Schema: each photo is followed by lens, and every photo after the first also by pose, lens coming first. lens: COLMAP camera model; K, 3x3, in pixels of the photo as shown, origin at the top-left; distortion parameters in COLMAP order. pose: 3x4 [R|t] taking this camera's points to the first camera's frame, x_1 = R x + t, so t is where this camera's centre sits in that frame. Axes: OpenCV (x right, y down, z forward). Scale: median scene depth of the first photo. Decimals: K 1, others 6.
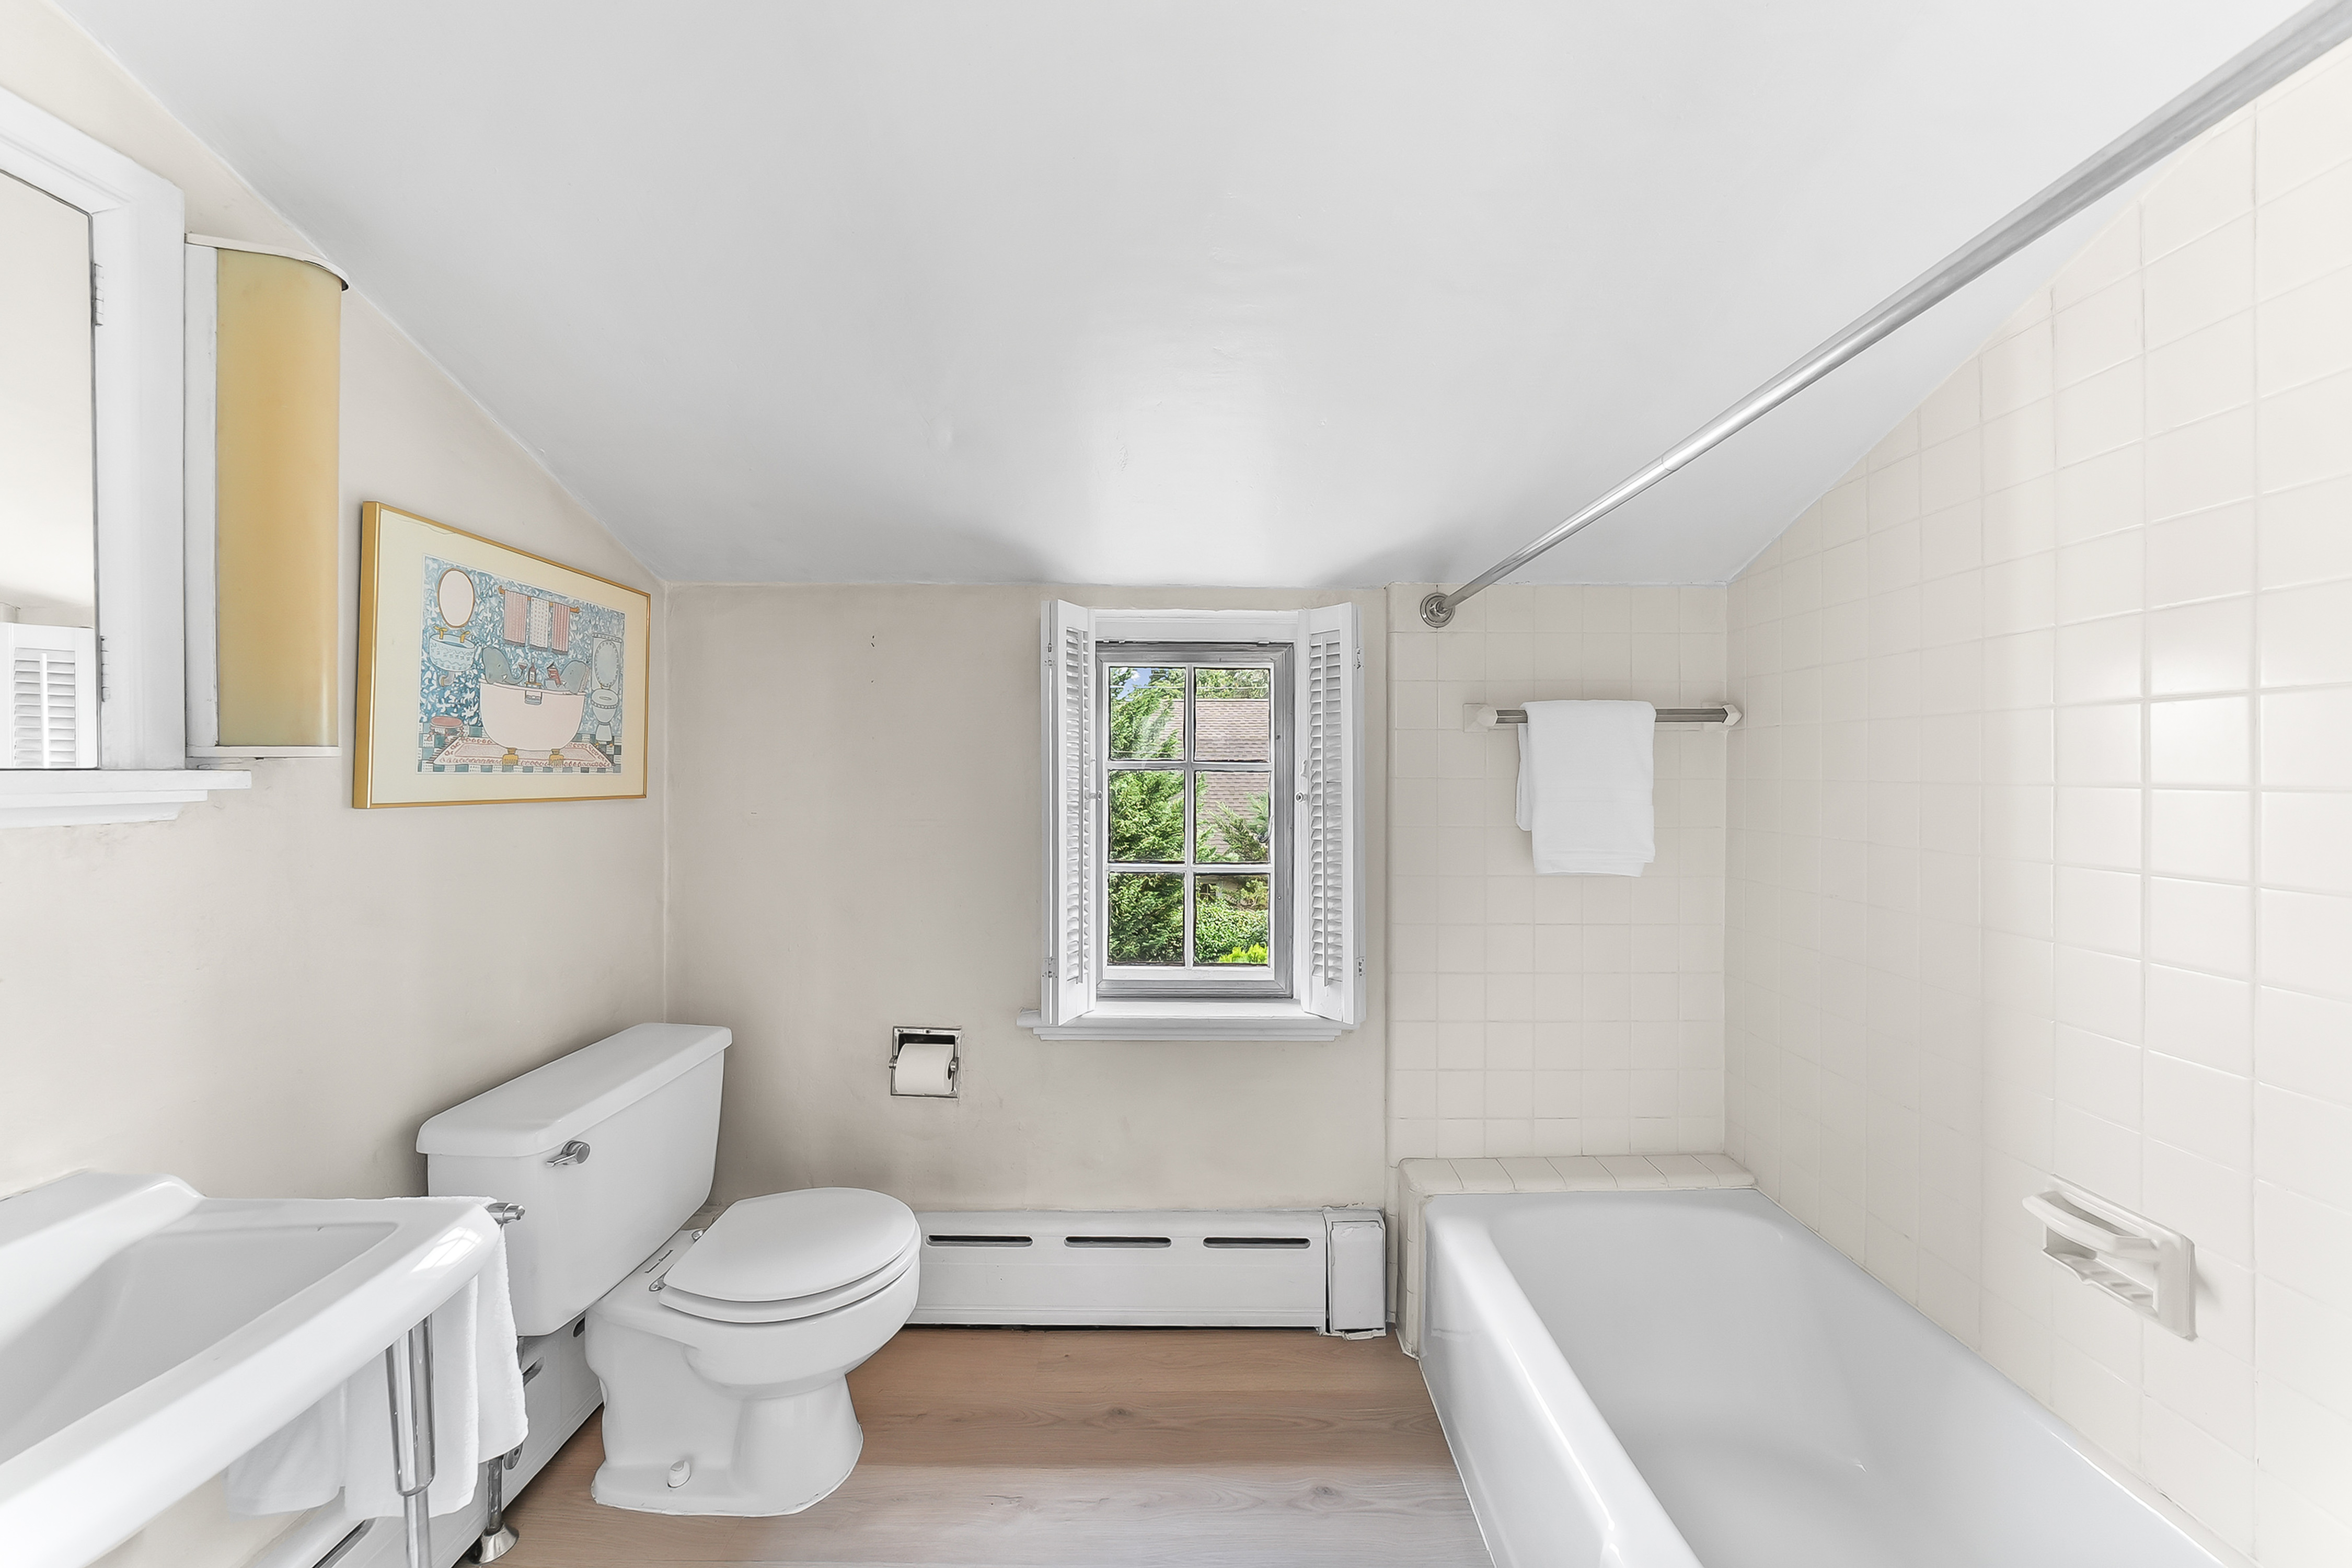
lens RADIAL K [[824.5, 0, 1187.9], [0, 824.5, 760.3], [0, 0, 1]] dist [-0.017848, 0.002003]
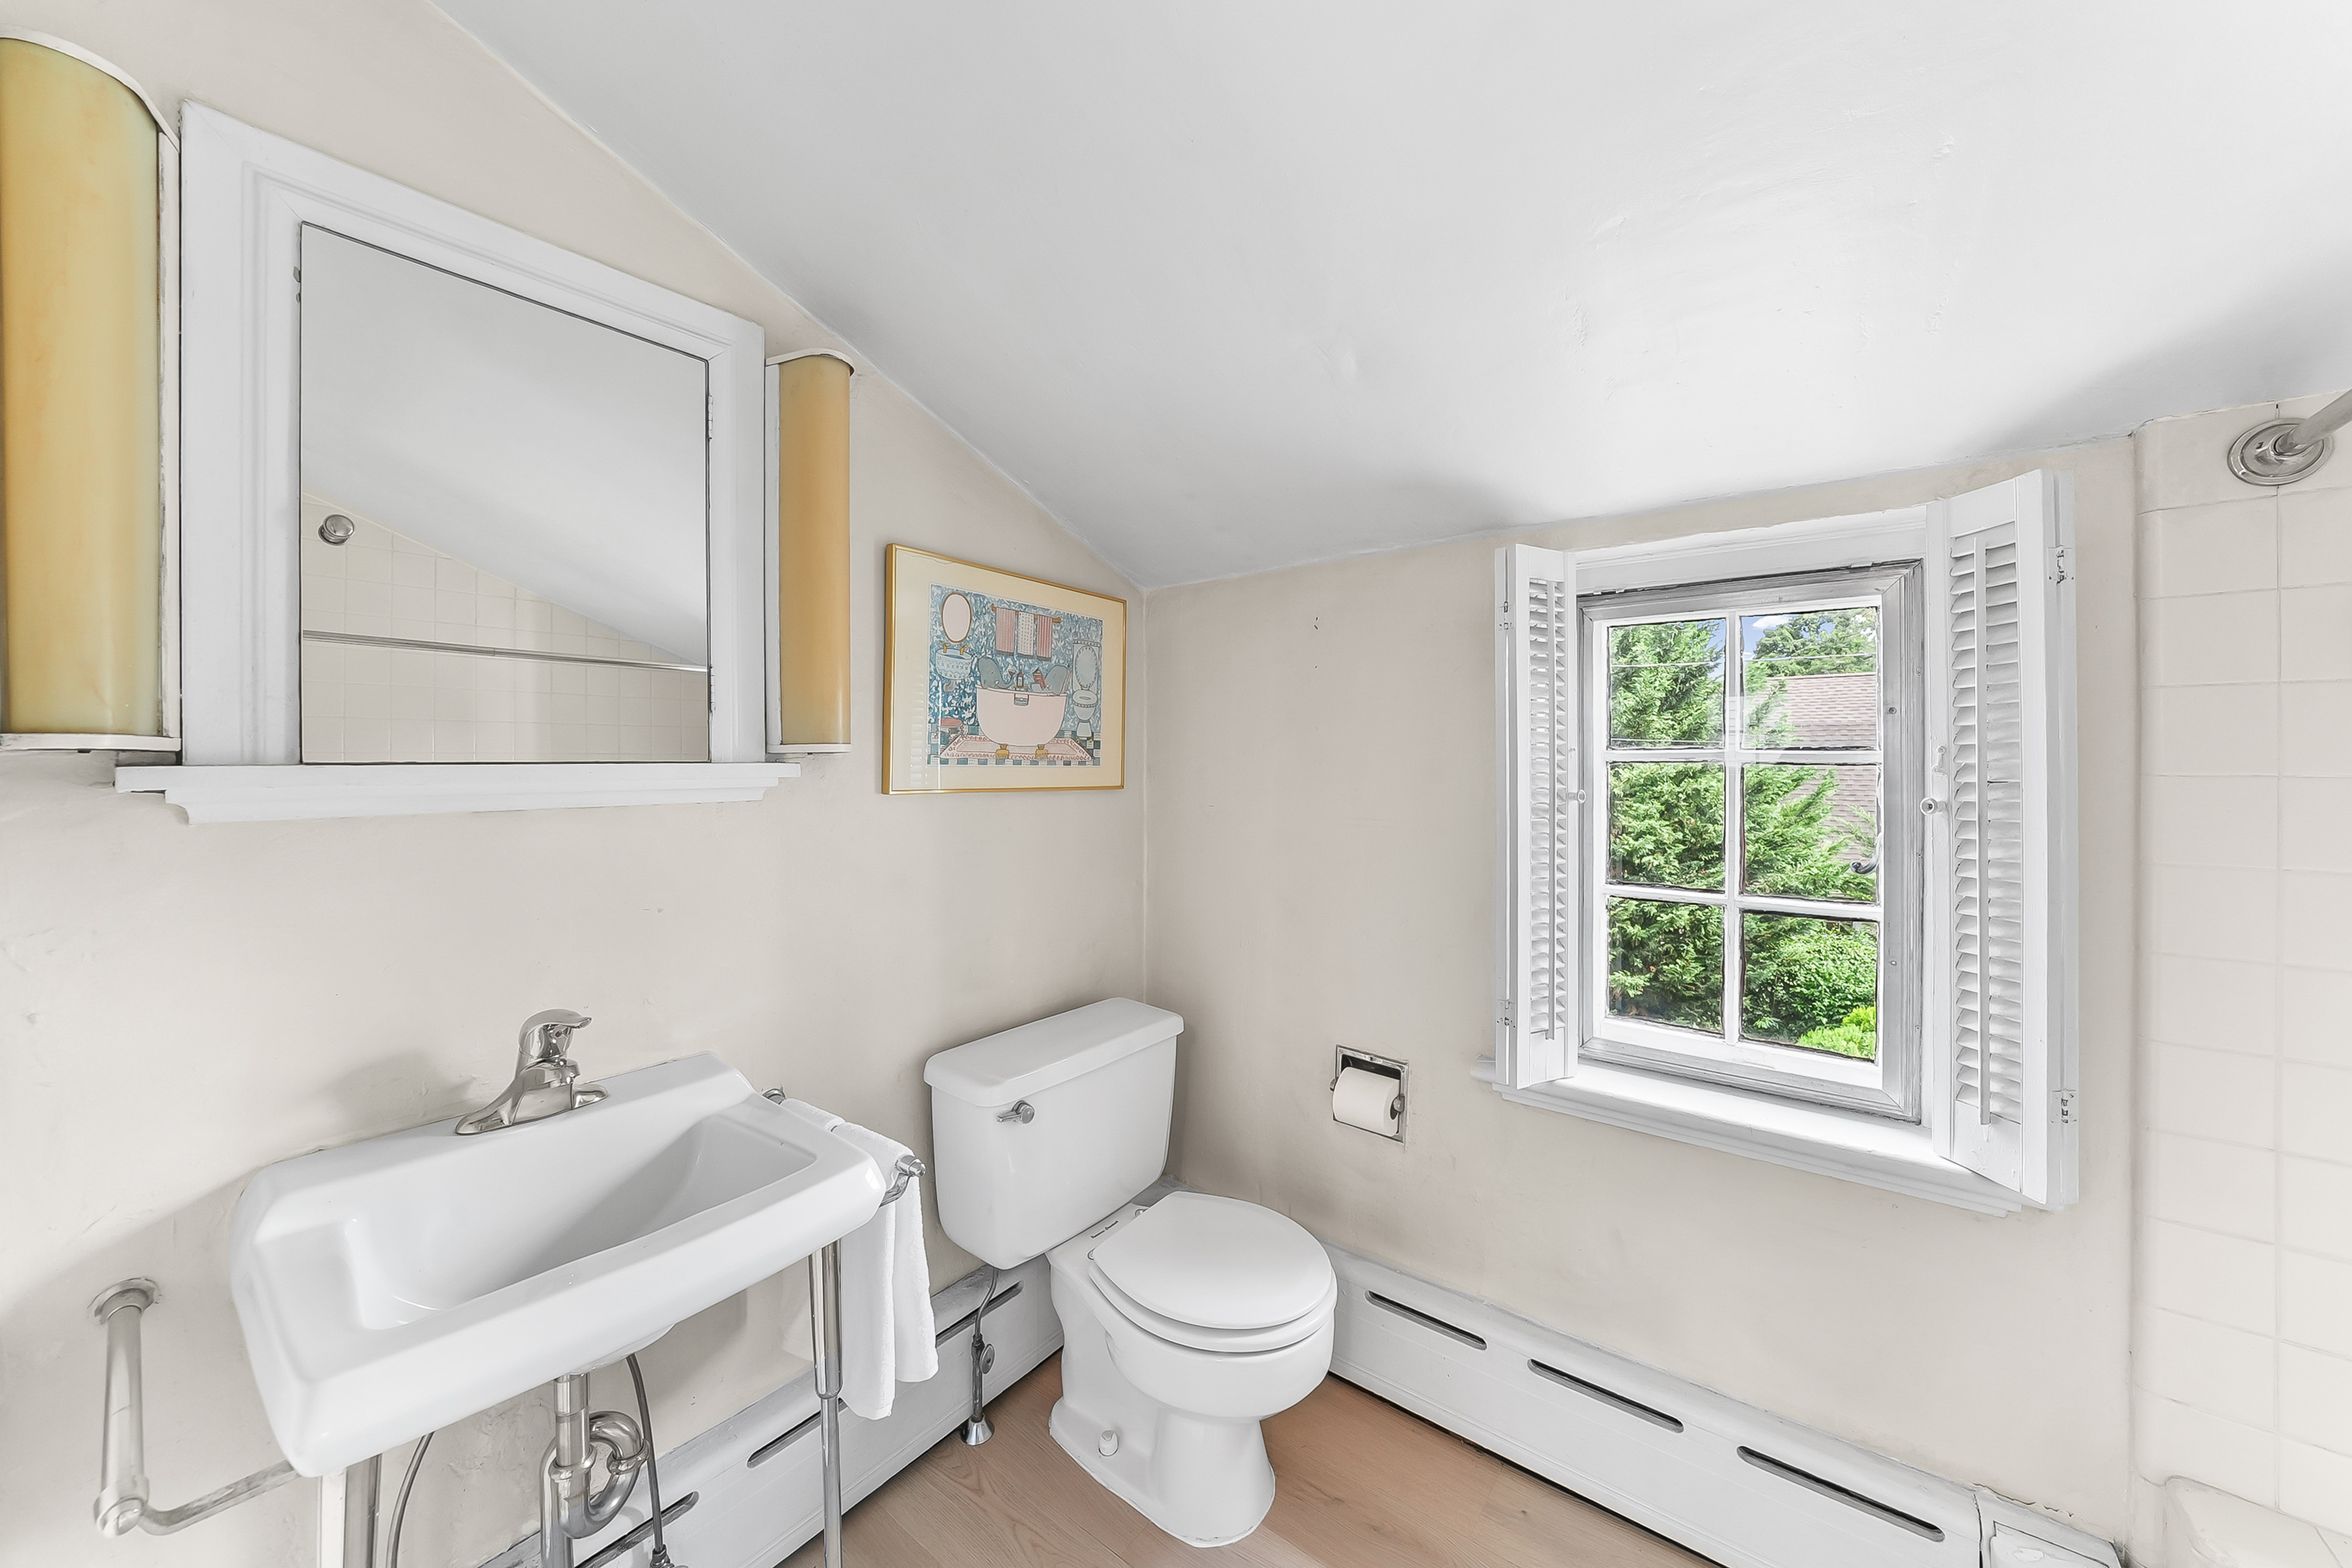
lens RADIAL K [[824.5, 0, 1187.9], [0, 824.5, 760.3], [0, 0, 1]] dist [-0.017848, 0.002003]
pose [[0.792993, -0.003541, -0.609221, 0.069691], [0.007784, 0.999960, 0.004320, 0.004004], [0.609181, -0.008167, 0.792989, 0.189522]]
